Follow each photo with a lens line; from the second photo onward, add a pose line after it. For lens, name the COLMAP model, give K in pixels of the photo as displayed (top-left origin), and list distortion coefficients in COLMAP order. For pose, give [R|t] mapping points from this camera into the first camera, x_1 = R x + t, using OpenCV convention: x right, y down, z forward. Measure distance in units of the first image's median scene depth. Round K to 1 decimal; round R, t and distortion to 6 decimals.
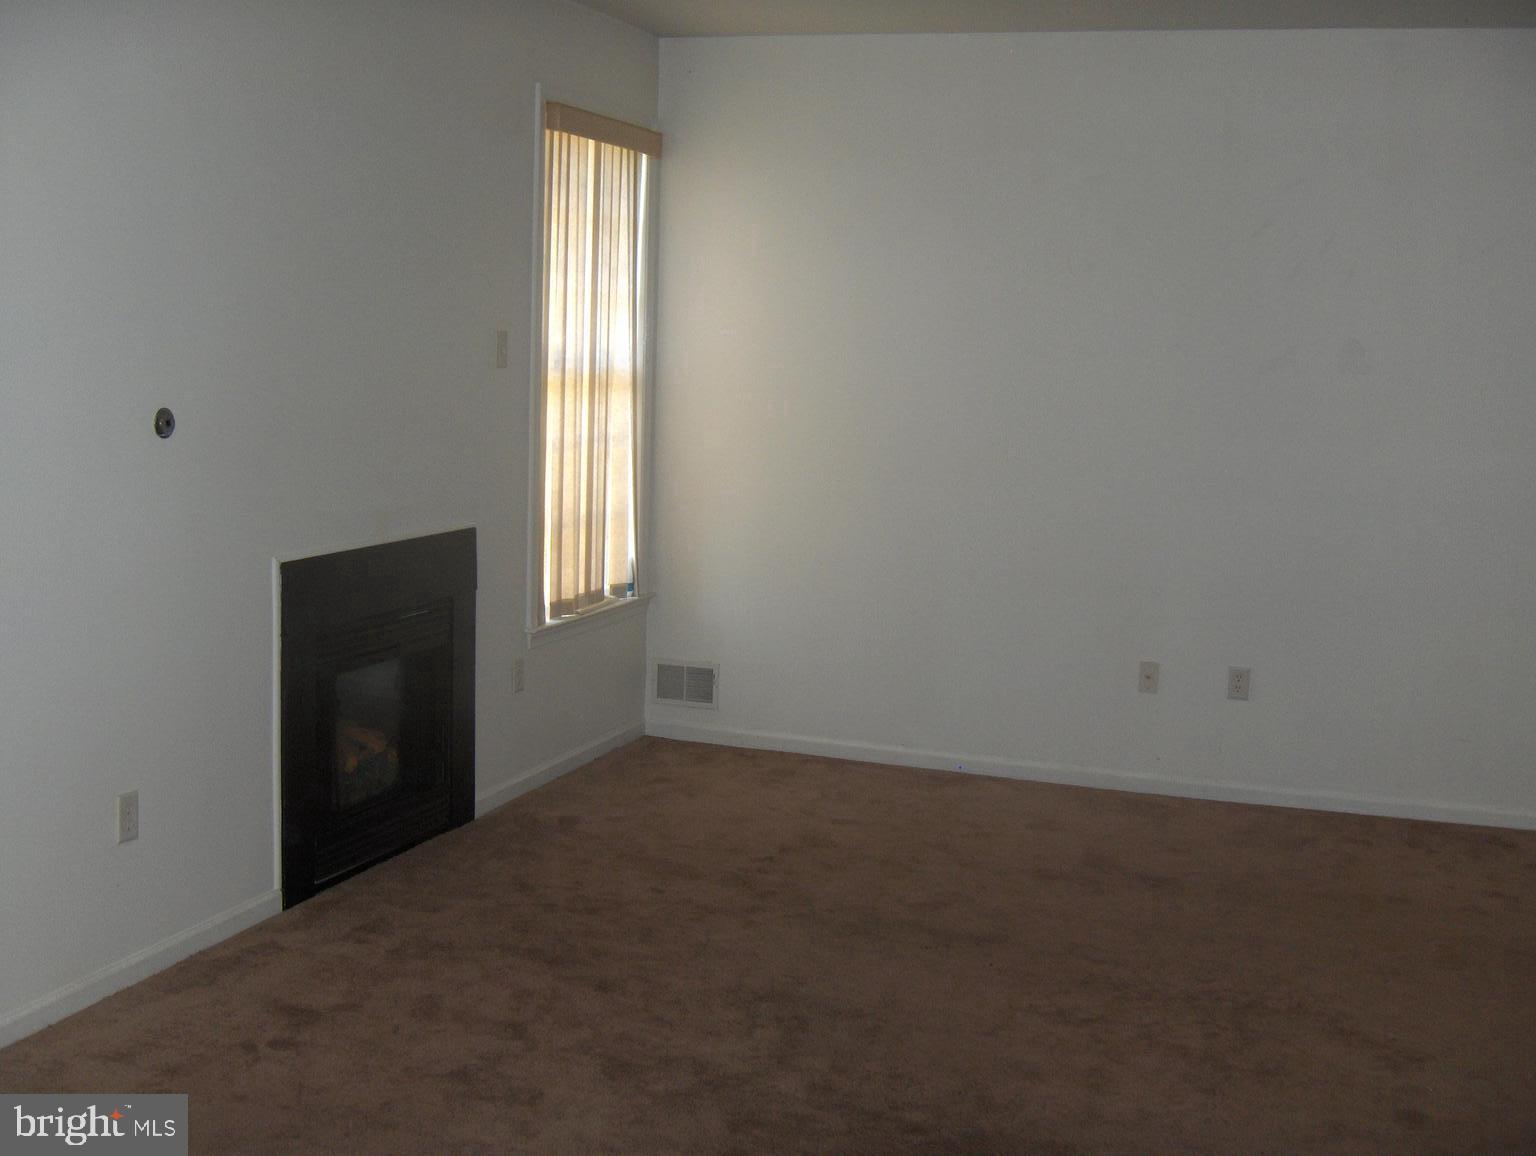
lens RADIAL K [[1803.2, 0, 768.0], [0, 1803.2, 578.0], [0, 0, 1]] dist [-0.148167, 0.001458]
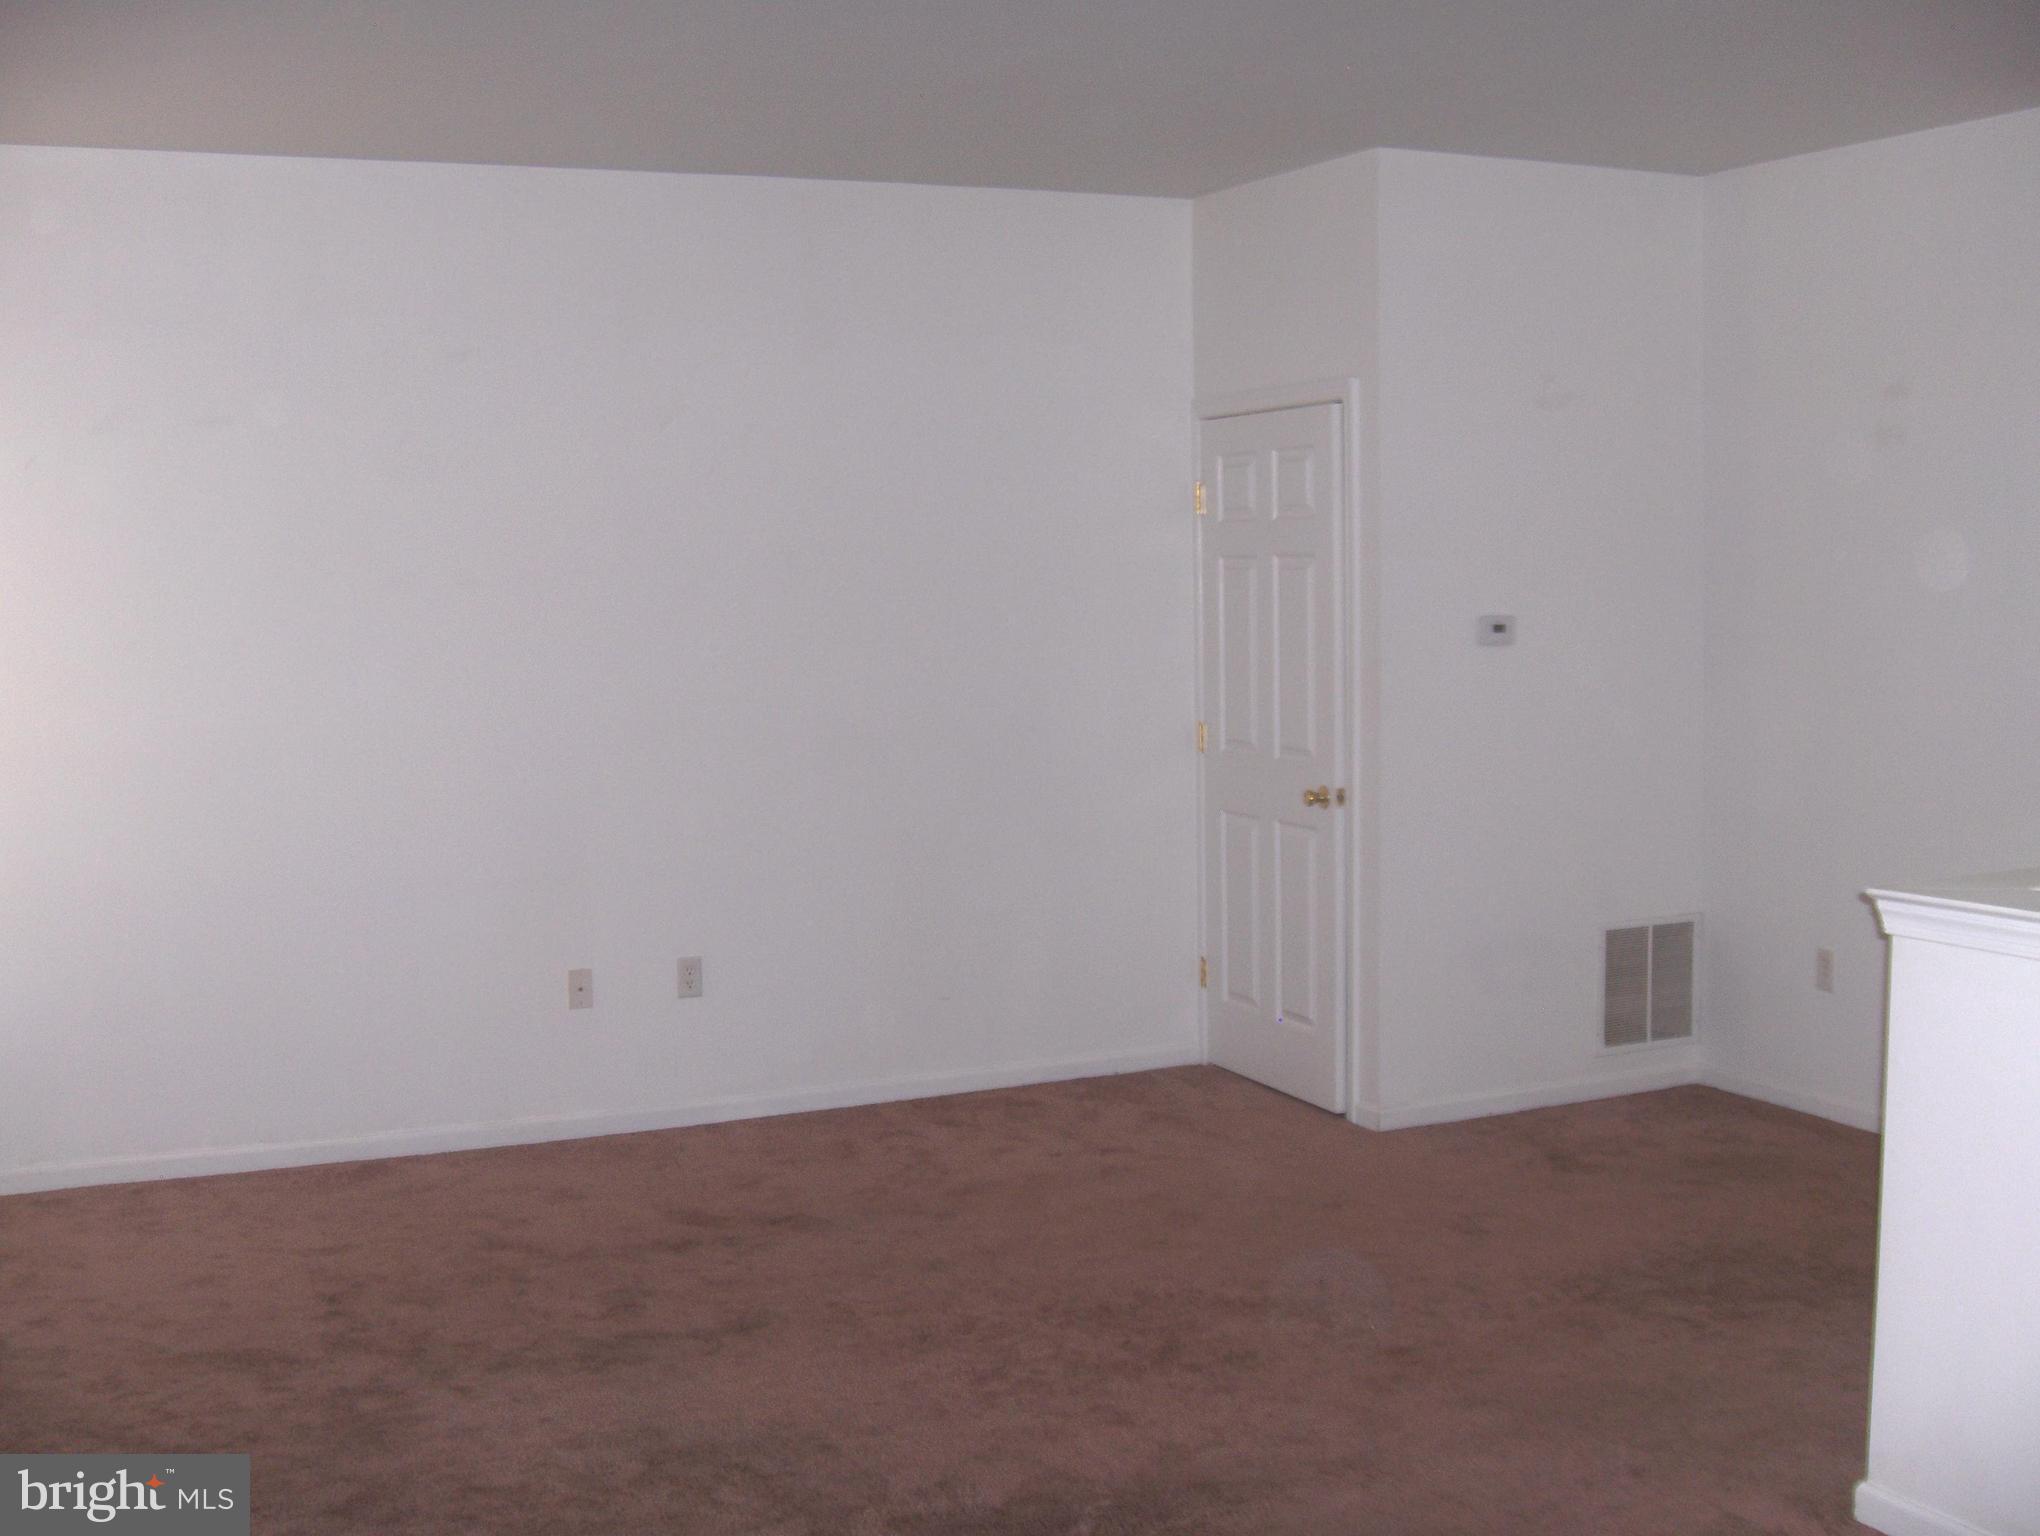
lens RADIAL K [[2366.1, 0, 1020.0], [0, 2366.1, 768.0], [0, 0, 1]] dist [-0.157289, 0.030141]
pose [[0.701239, -0.097336, 0.706251, -0.373687], [0.129819, 0.991507, 0.007752, -0.023421], [-0.701007, 0.086249, 0.707919, 0.135914]]
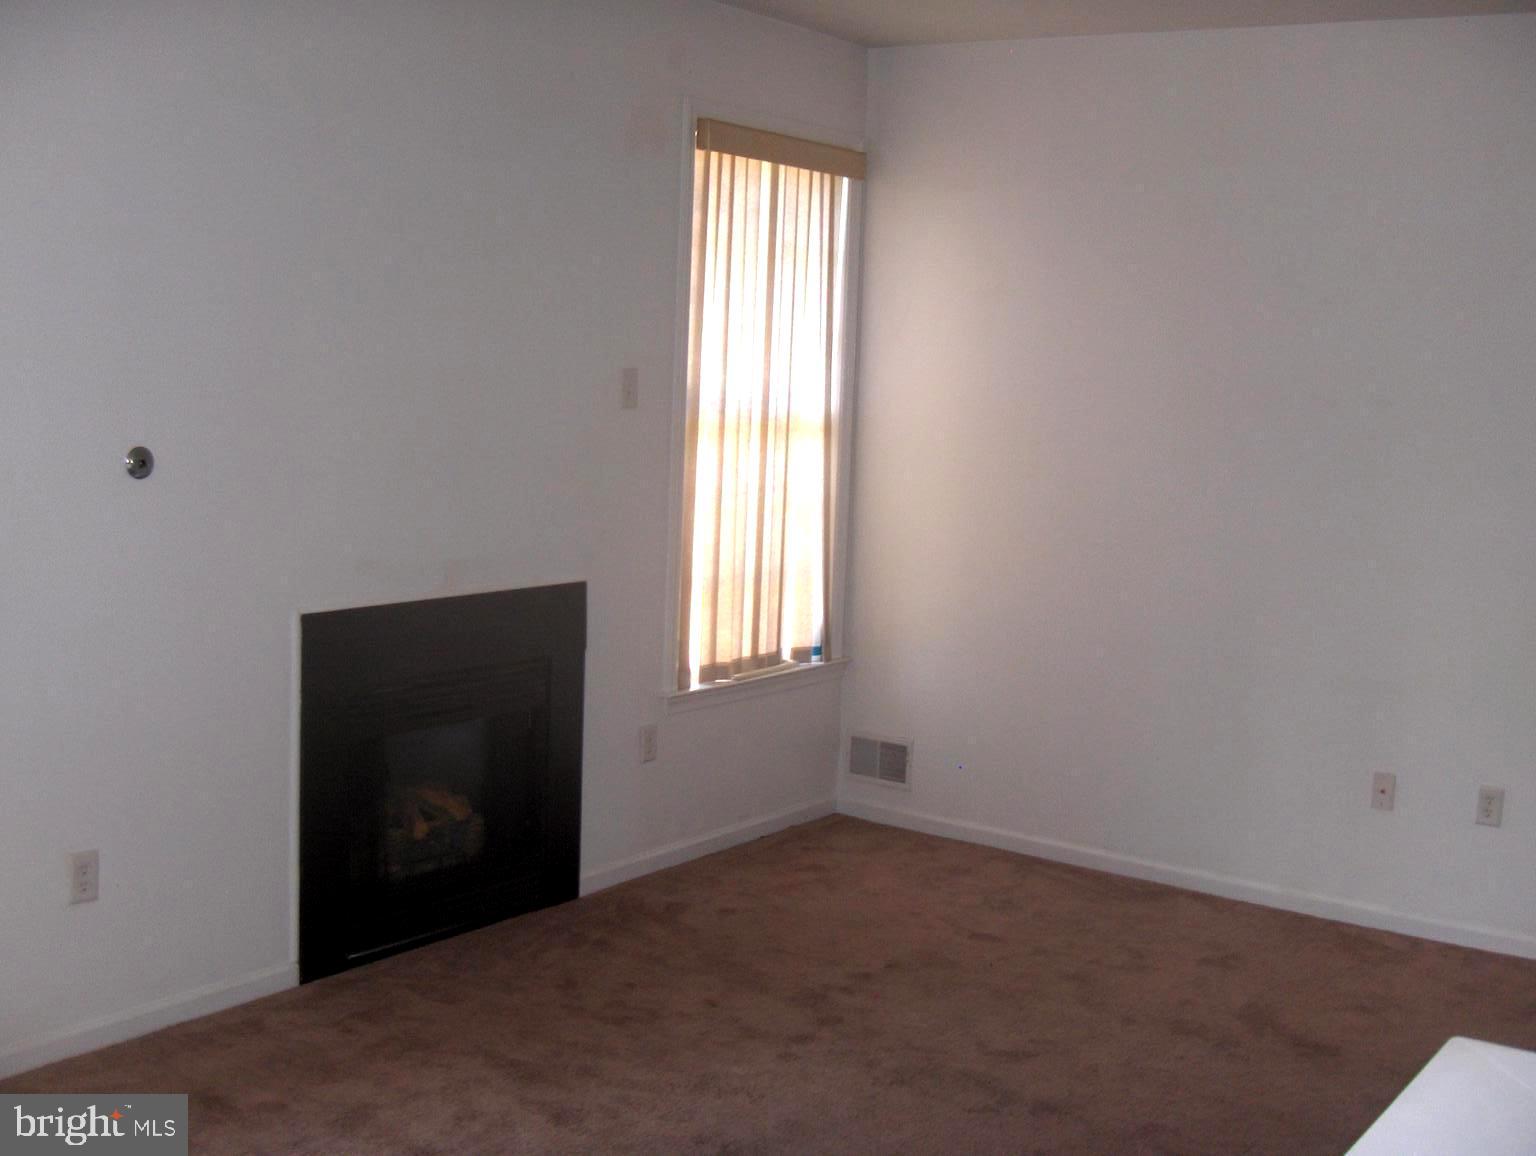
lens RADIAL K [[1781.6, 0, 768.0], [0, 1781.6, 578.0], [0, 0, 1]] dist [-0.157289, 0.030141]
pose [[0.960077, 0.041610, -0.276625, 0.161056], [-0.047427, 0.998771, -0.014367, -0.019448], [0.275687, 0.026913, 0.960871, 0.135994]]
